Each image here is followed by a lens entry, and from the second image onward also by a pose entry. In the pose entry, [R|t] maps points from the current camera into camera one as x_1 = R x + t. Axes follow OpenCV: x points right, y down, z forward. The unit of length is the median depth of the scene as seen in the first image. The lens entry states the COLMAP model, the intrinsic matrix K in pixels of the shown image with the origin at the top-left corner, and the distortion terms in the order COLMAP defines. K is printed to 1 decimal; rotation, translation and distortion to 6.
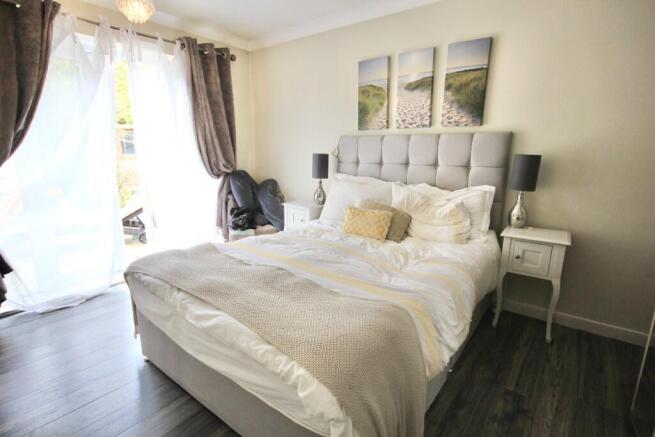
lens RADIAL K [[337.2, 0, 328.5], [0, 337.2, 230.9], [0, 0, 1]] dist [0.003154, 0.000724]
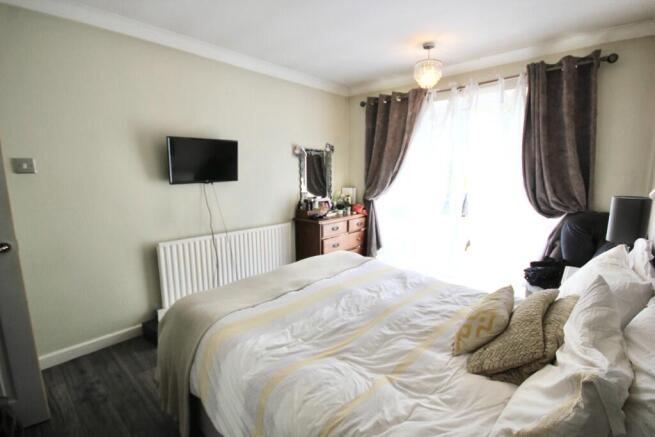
lens RADIAL K [[304.8, 0, 330.2], [0, 304.8, 227.2], [0, 0, 1]] dist [-0.011865, -0.001188]
pose [[-0.071515, 0.158698, -0.984734, 0.475879], [-0.230637, 0.957875, 0.171119, -0.149433], [0.970408, 0.239354, -0.031901, 0.560127]]
